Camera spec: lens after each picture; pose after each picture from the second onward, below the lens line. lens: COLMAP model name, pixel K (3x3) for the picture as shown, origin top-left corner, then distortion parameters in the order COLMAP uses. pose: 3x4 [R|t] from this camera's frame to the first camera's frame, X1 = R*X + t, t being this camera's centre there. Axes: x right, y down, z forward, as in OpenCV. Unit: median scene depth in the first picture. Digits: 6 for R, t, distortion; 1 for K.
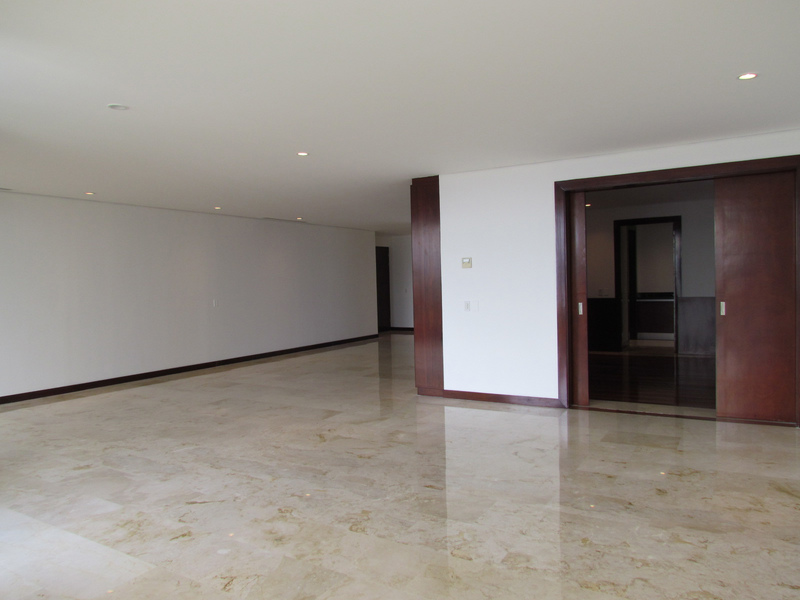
lens RADIAL K [[575.6, 0, 402.9], [0, 575.6, 300.5], [0, 0, 1]] dist [-0.012191, 0.001345]
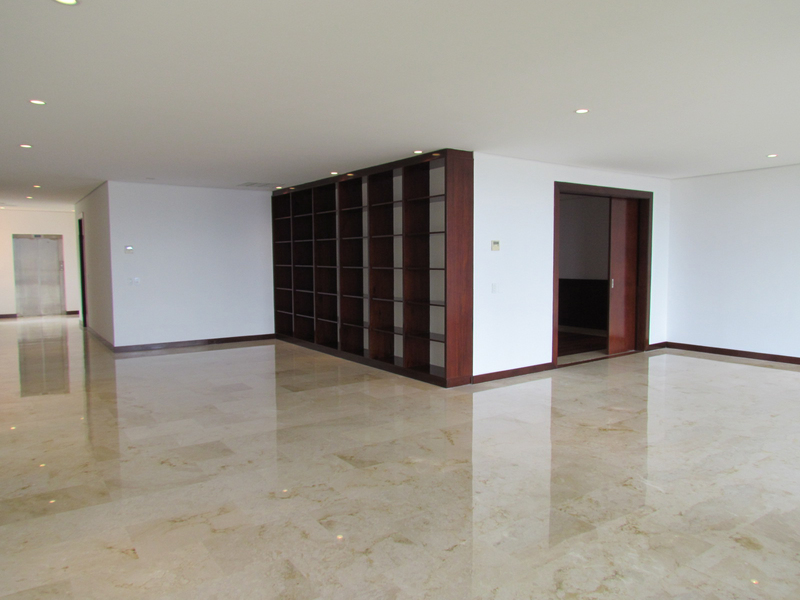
lens RADIAL K [[575.6, 0, 402.6], [0, 575.6, 299.3], [0, 0, 1]] dist [-0.012191, 0.001345]
pose [[0.376800, -0.041159, 0.925380, -1.215501], [0.031352, 0.999007, 0.031668, -0.011411], [-0.925764, 0.017080, 0.377716, 1.052867]]
